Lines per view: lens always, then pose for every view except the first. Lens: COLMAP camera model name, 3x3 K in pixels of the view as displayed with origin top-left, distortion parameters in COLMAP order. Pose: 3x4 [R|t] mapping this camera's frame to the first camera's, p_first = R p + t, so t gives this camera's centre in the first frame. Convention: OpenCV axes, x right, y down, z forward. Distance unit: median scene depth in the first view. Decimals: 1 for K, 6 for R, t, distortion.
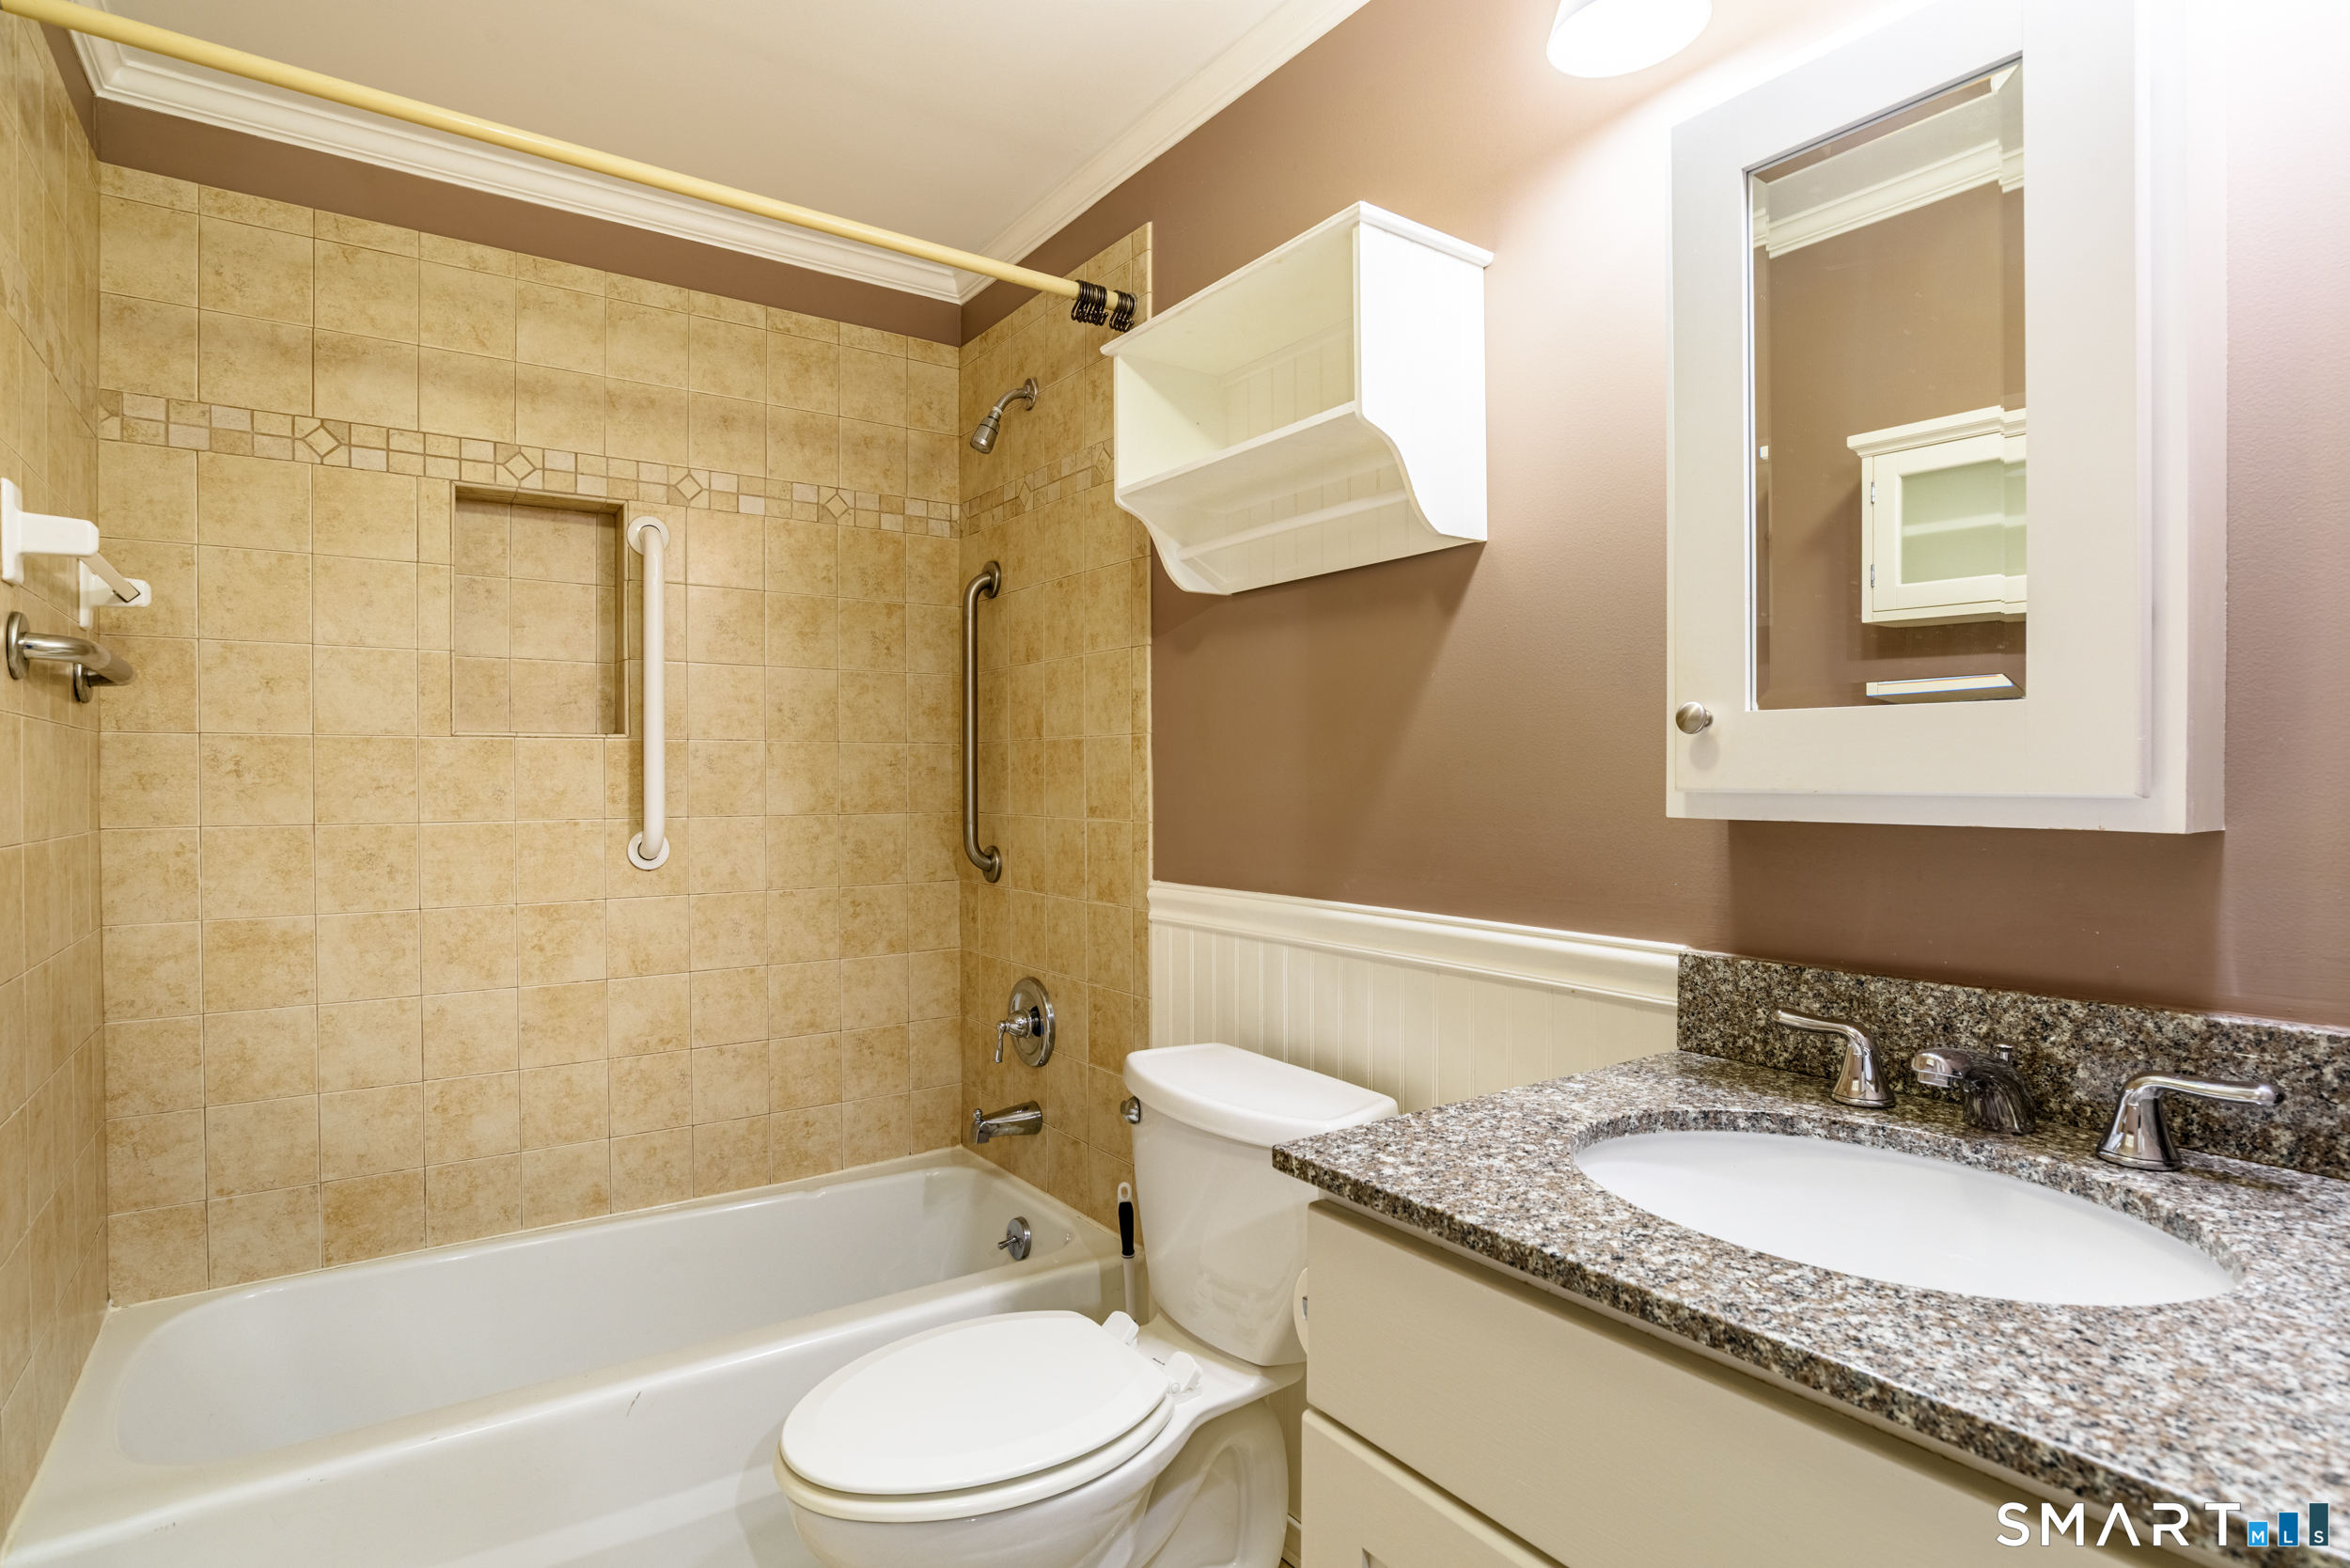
lens RADIAL K [[1170.3, 0, 1175.0], [0, 1170.3, 784.0], [0, 0, 1]] dist [-0.042451, 0.000049]
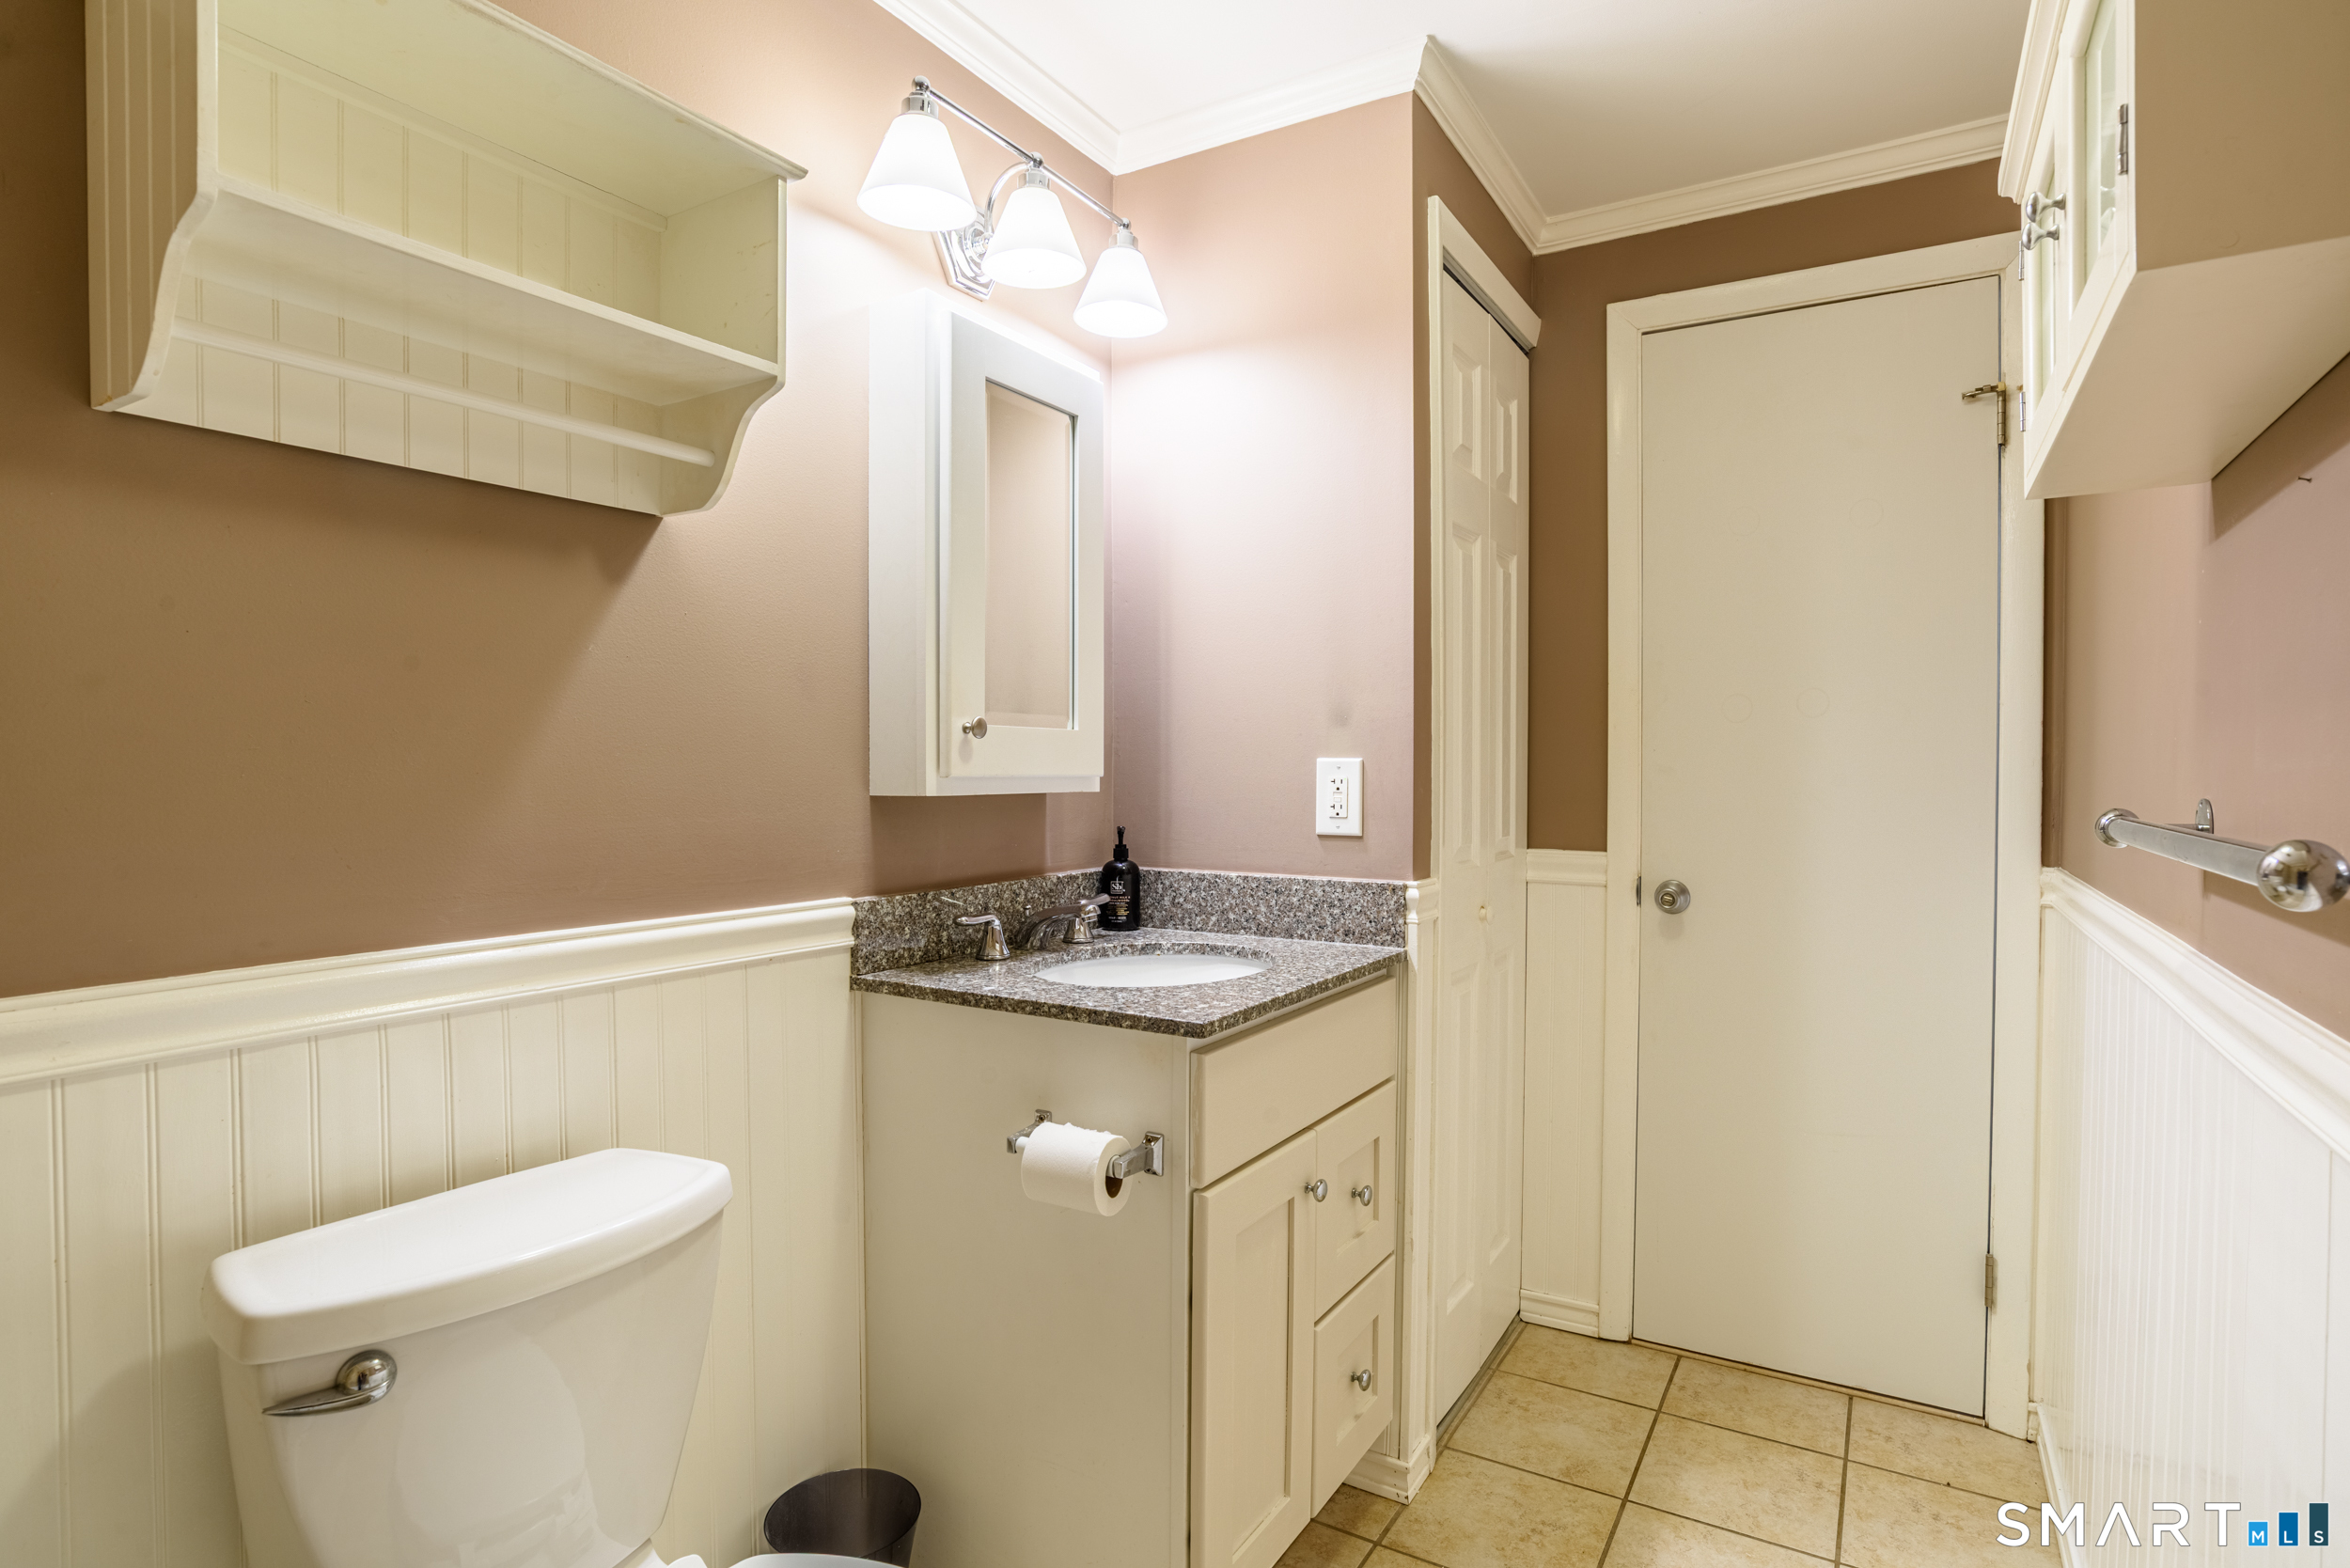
lens RADIAL K [[1254.8, 0, 1175.0], [0, 1254.8, 784.0], [0, 0, 1]] dist [-0.001819, 0.000315]
pose [[-0.389289, -0.020048, 0.920898, -1.093383], [0.002902, 0.999731, 0.022991, -0.020210], [-0.921111, 0.011623, -0.389126, 1.333698]]
